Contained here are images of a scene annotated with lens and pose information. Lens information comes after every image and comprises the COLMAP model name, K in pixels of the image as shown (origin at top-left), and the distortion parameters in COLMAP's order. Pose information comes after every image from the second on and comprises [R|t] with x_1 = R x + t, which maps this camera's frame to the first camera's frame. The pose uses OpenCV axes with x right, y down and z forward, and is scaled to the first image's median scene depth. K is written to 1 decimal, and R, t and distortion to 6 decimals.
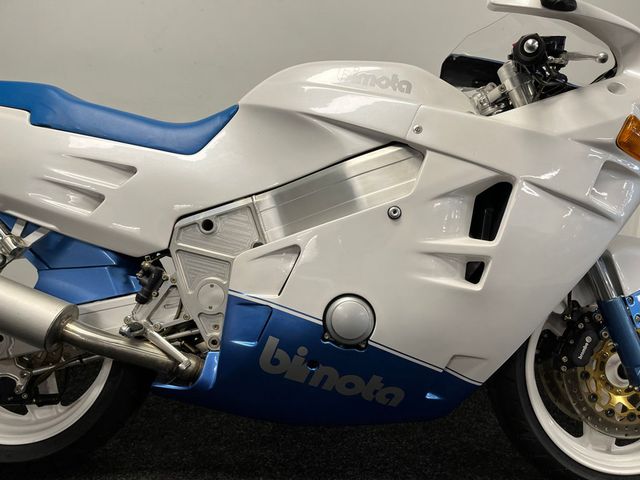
lens RADIAL K [[480.7, 0, 324.7], [0, 480.7, 239.4], [0, 0, 1]] dist [0.071125, -0.092490]
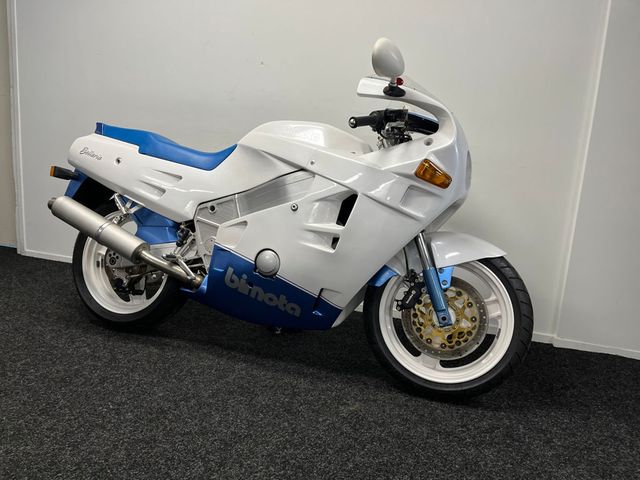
lens RADIAL K [[480.7, 0, 317.1], [0, 480.7, 241.4], [0, 0, 1]] dist [0.071125, -0.092490]
pose [[0.947248, 0.082232, -0.309774, 0.751145], [-0.081785, 0.996545, 0.014452, 0.038482], [0.309892, 0.011646, 0.950700, -0.676499]]
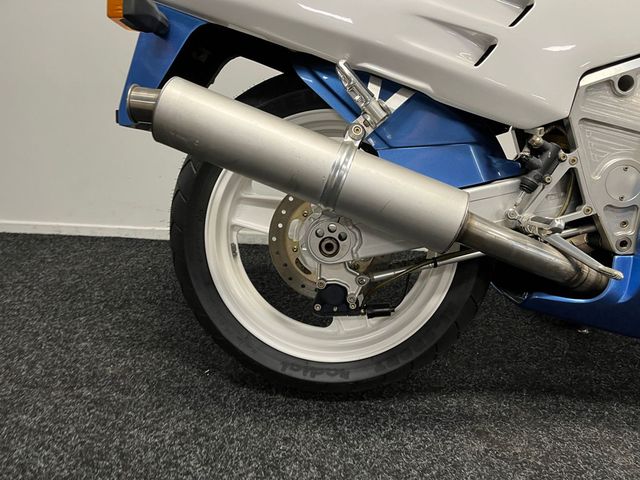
lens RADIAL K [[480.7, 0, 329.9], [0, 480.7, 243.1], [0, 0, 1]] dist [0.071125, -0.092490]
pose [[0.999093, 0.008050, -0.041819, -0.656482], [0.000147, 0.981314, 0.192412, 0.064800], [0.042586, -0.192243, 0.980423, 0.233624]]
